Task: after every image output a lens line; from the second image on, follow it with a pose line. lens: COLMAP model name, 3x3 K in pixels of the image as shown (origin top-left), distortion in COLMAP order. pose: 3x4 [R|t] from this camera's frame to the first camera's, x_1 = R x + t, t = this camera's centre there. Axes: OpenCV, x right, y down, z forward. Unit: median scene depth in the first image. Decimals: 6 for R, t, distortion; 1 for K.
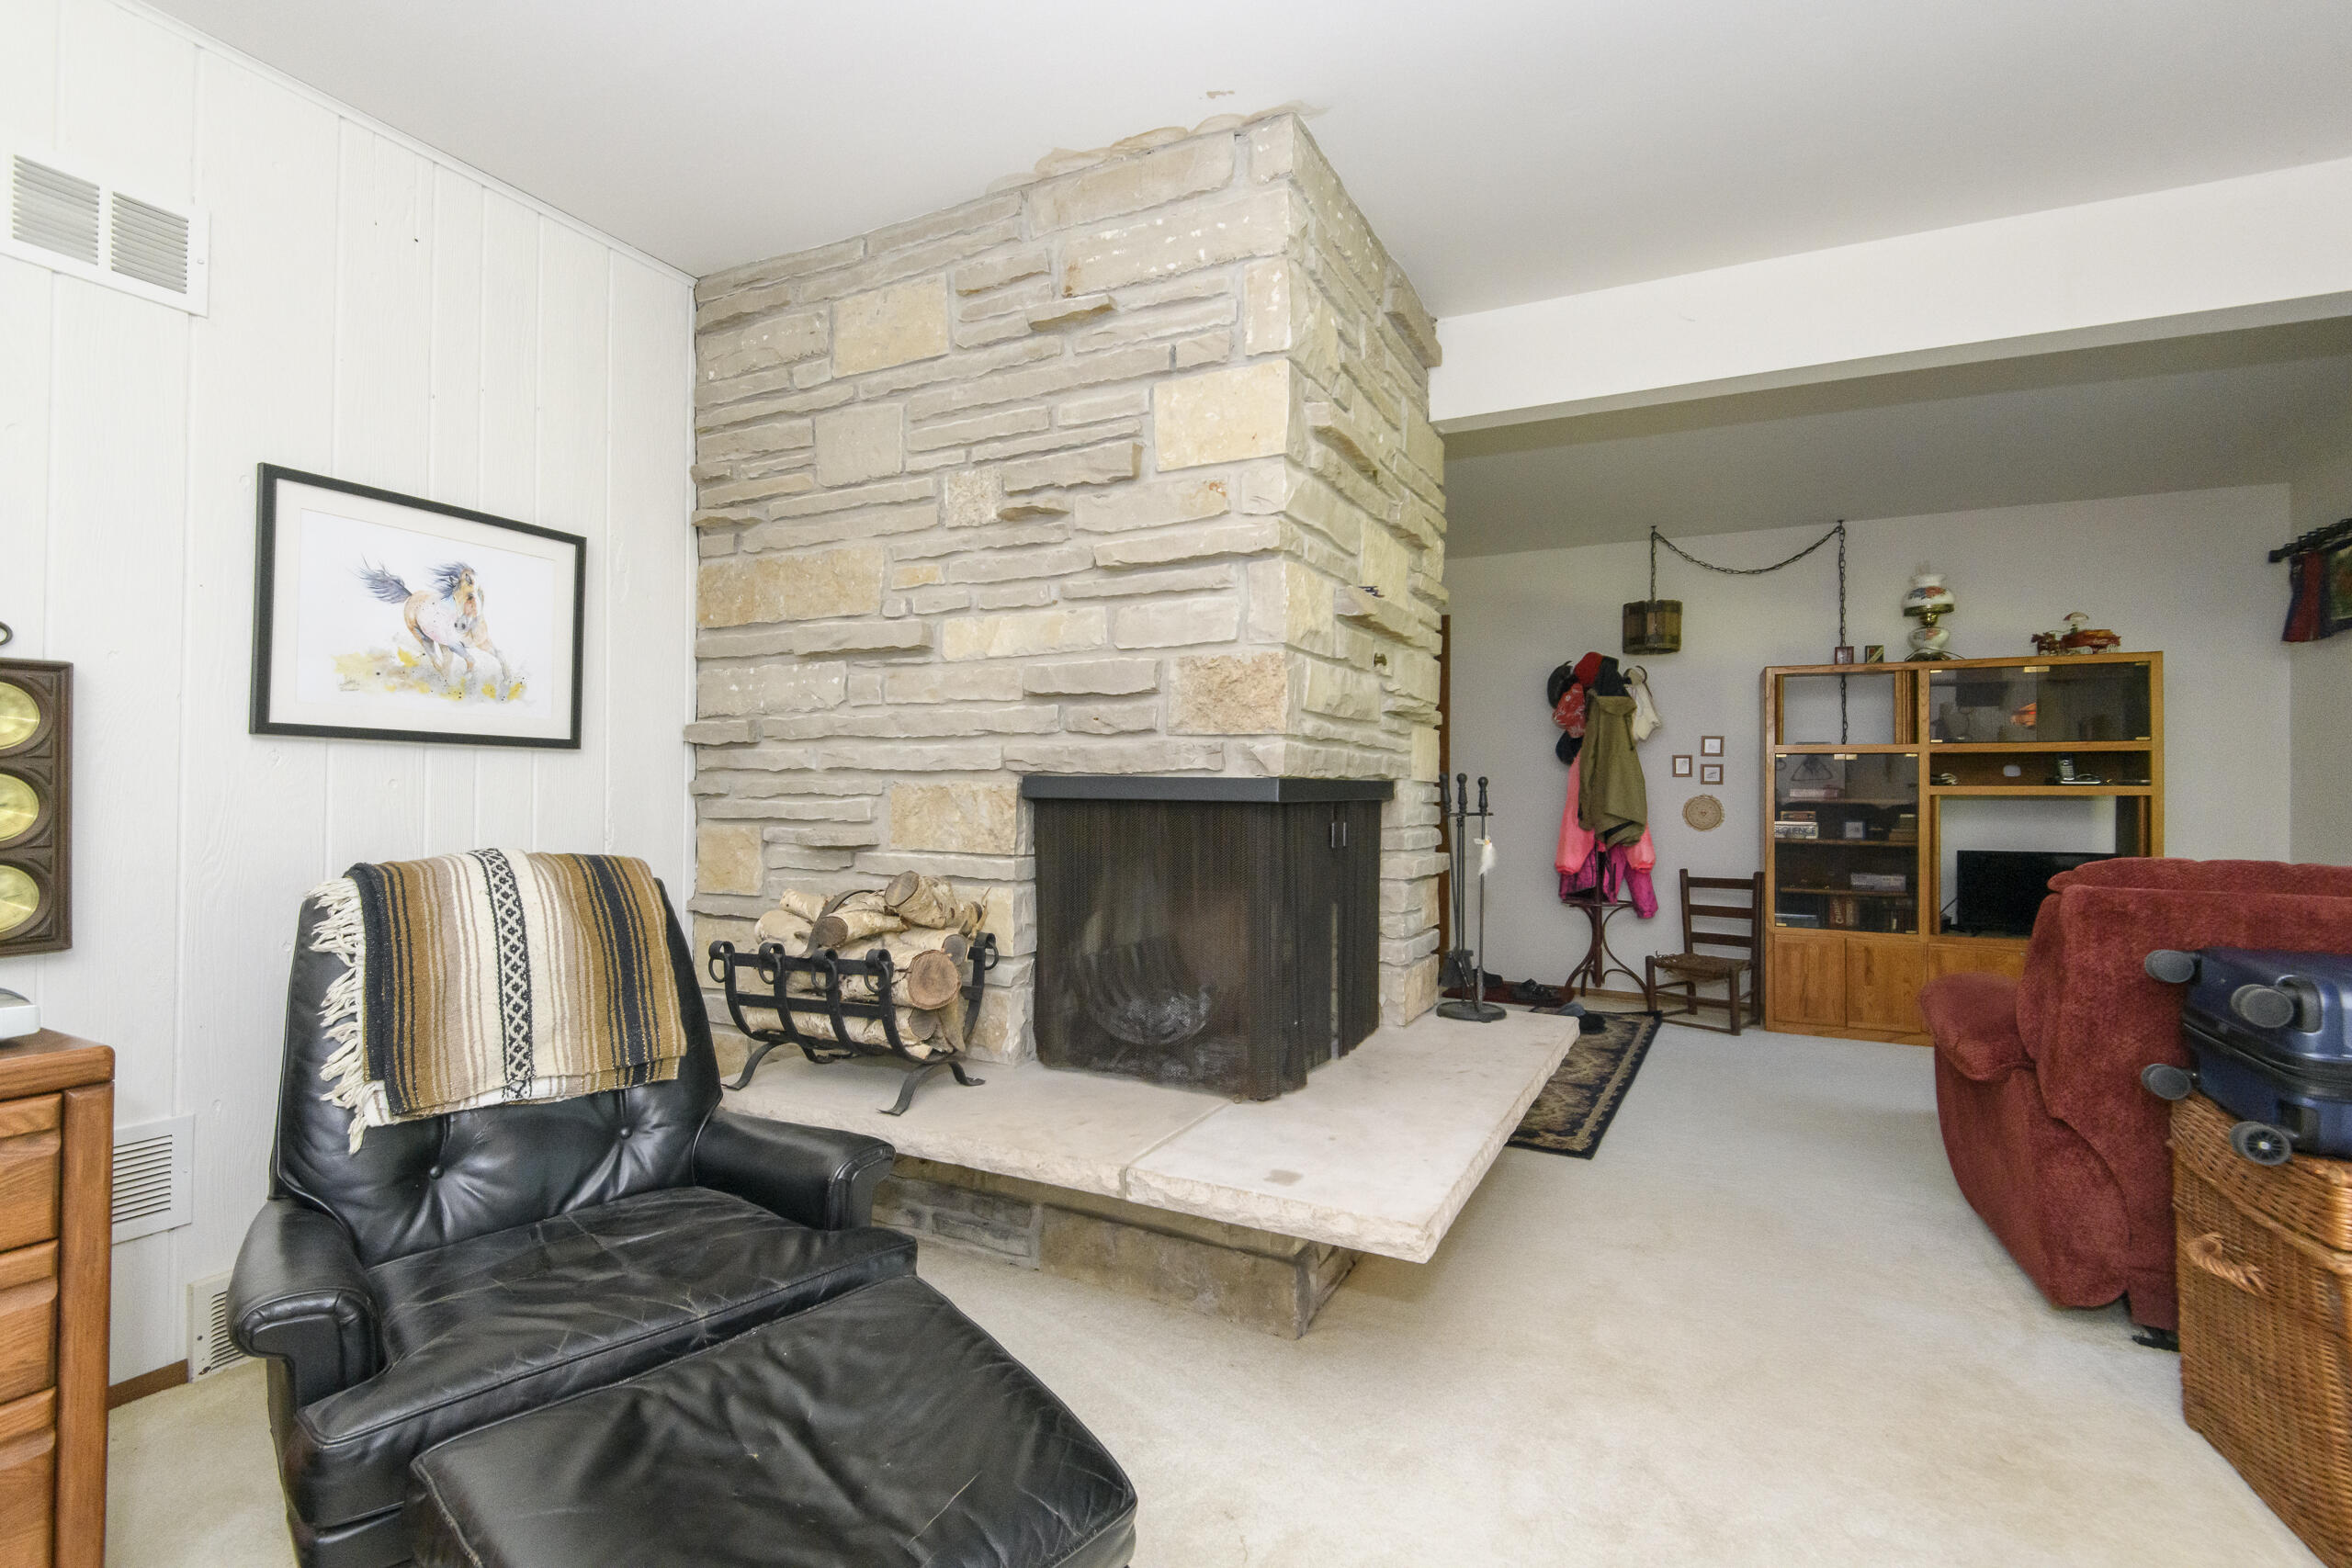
lens RADIAL K [[1078.7, 0, 1189.9], [0, 1078.7, 783.2], [0, 0, 1]] dist [0.024589, -0.011719]
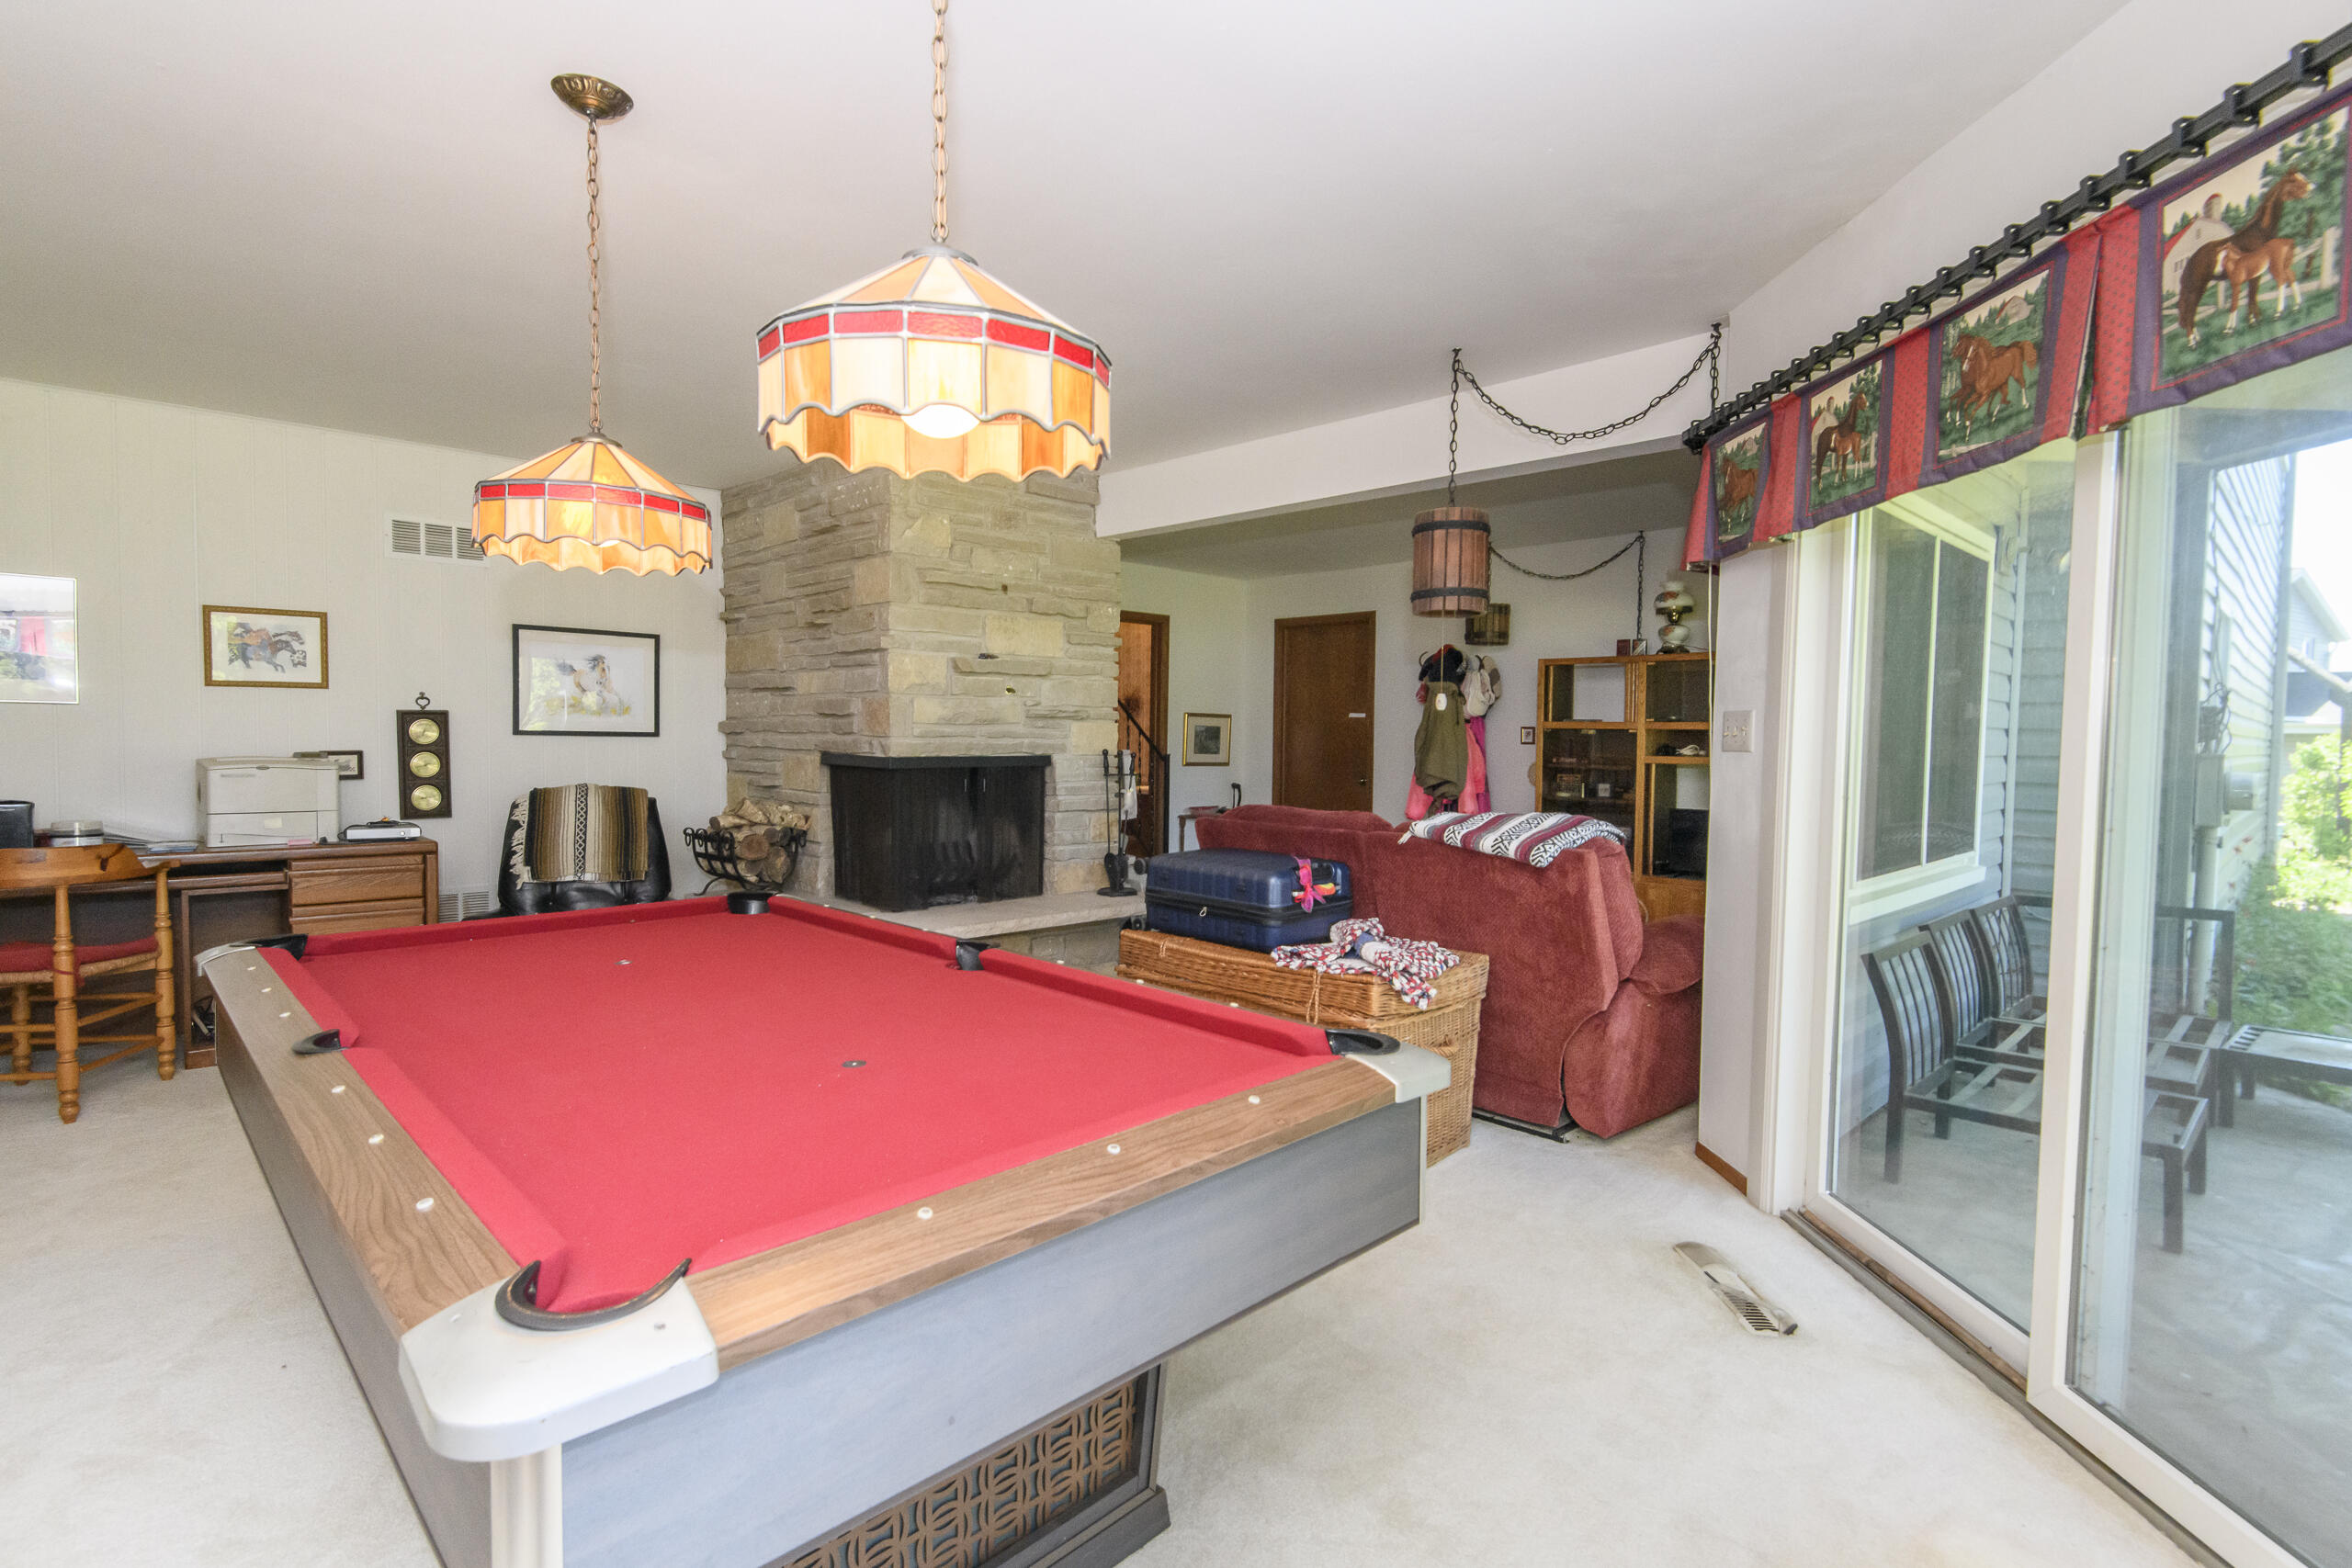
lens RADIAL K [[1078.7, 0, 1157.0], [0, 1078.7, 788.7], [0, 0, 1]] dist [0.024589, -0.011719]
pose [[0.945611, 0.020867, -0.324629, 1.148081], [-0.002914, 0.998444, 0.055690, -0.056396], [0.325285, -0.051715, 0.944201, -0.742911]]
